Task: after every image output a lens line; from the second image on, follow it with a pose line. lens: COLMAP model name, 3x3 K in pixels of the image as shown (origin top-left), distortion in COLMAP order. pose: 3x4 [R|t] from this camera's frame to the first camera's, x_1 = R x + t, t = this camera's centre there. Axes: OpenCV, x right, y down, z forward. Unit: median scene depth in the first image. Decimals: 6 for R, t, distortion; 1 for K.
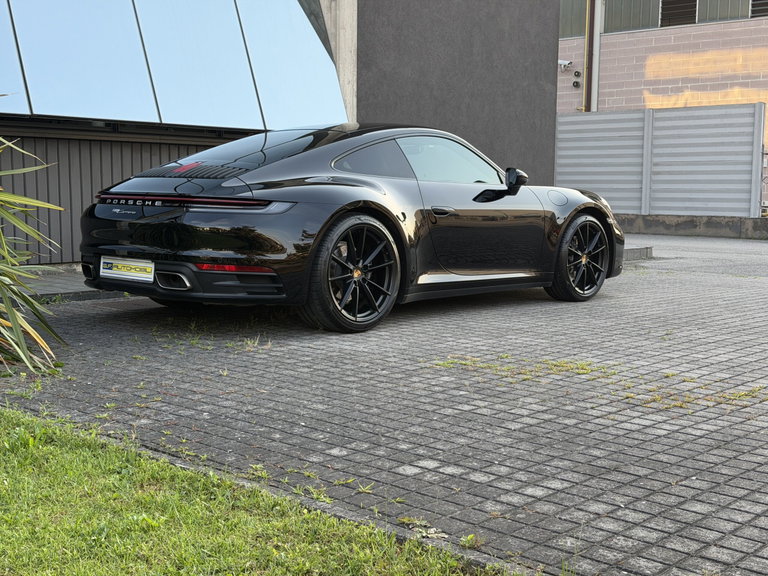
lens RADIAL K [[1032.4, 0, 384.0], [0, 1032.4, 288.0], [0, 0, 1]] dist [0.149230, -0.042811]
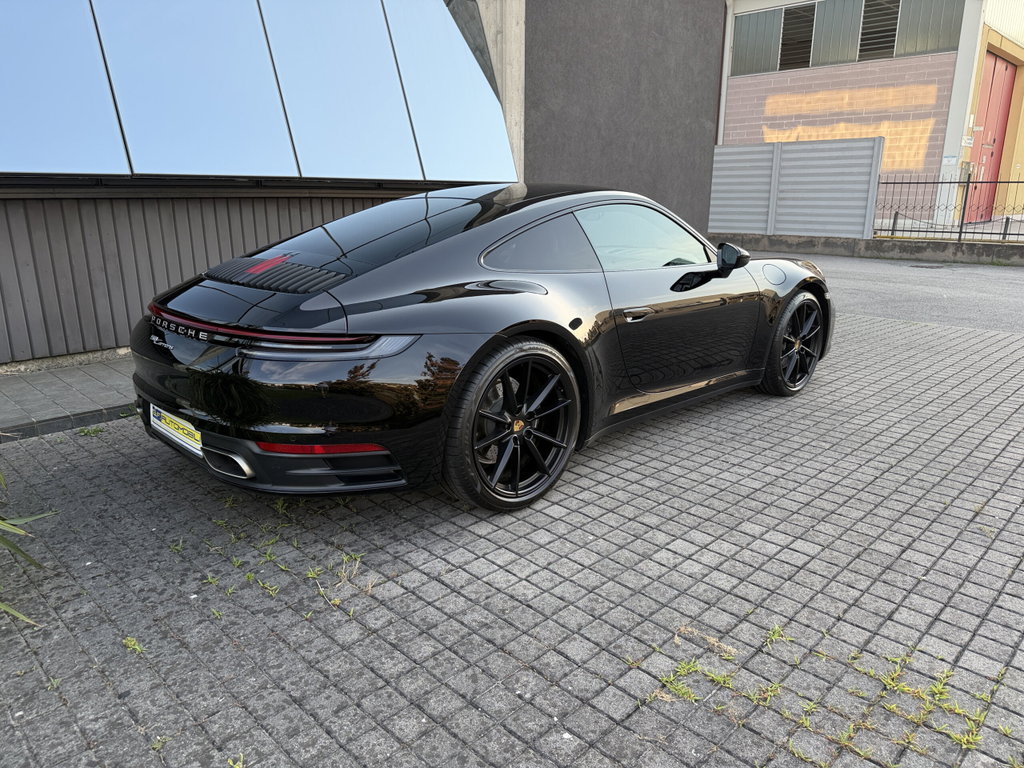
lens RADIAL K [[706.4, 0, 512.0], [0, 706.4, 384.0], [0, 0, 1]] dist [0.074493, -0.115507]
pose [[0.998785, 0.004386, -0.049085, -0.003970], [0.003497, 0.987213, 0.159365, -0.060600], [0.049156, -0.159343, 0.985999, 0.289385]]
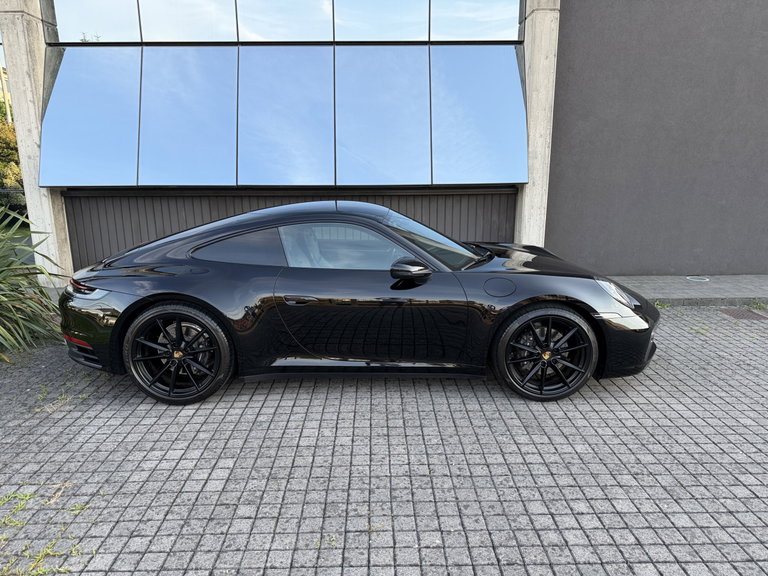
lens RADIAL K [[529.8, 0, 384.0], [0, 529.8, 288.0], [0, 0, 1]] dist [0.074493, -0.115507]
pose [[0.686634, 0.146939, -0.712000, 0.278230], [-0.059451, 0.987430, 0.146448, -0.096777], [0.724569, -0.058228, 0.686738, 0.404139]]
